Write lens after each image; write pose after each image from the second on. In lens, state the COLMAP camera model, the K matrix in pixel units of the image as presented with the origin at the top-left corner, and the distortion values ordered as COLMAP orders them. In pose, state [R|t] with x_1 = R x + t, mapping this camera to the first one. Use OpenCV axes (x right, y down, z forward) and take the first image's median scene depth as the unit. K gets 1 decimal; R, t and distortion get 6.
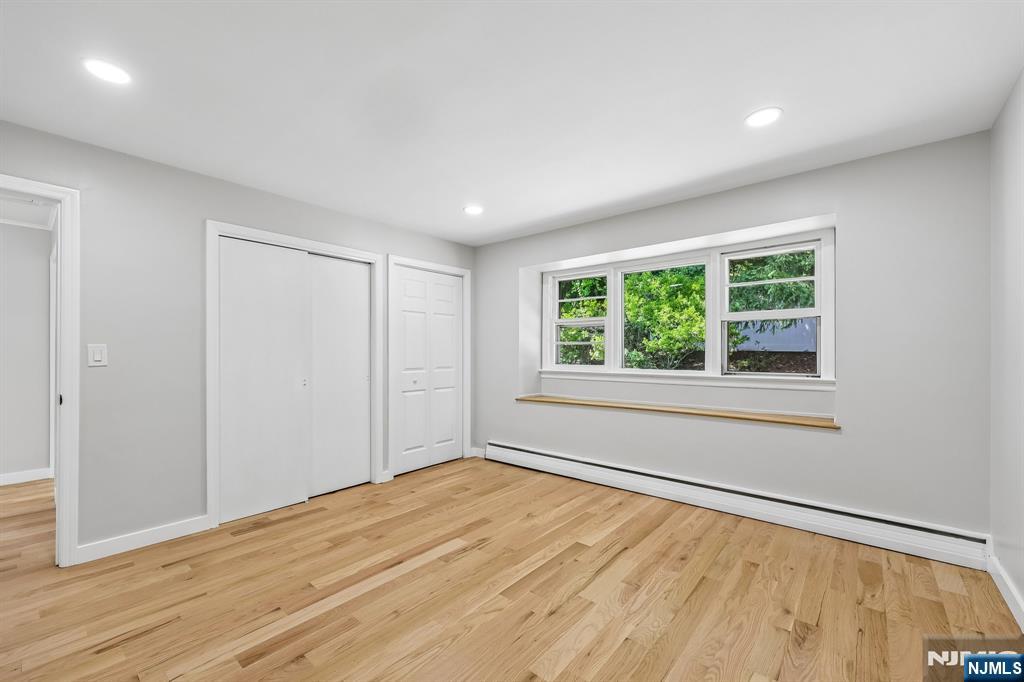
lens RADIAL K [[417.1, 0, 512.0], [0, 417.1, 333.2], [0, 0, 1]] dist [0.000848, 0.000198]
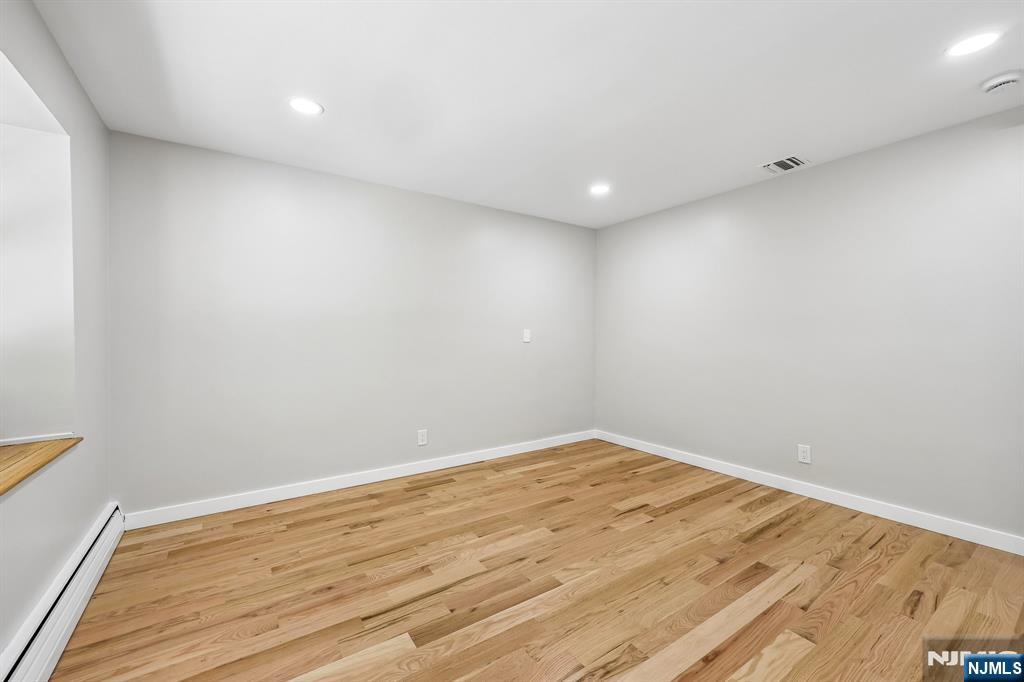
lens RADIAL K [[414.4, 0, 513.1], [0, 414.4, 335.1], [0, 0, 1]] dist [0.001761, 0.000409]
pose [[-0.963171, 0.003529, 0.268868, -0.178858], [-0.009391, 0.998862, -0.046752, 0.096598], [-0.268727, -0.047555, -0.962042, 1.980865]]
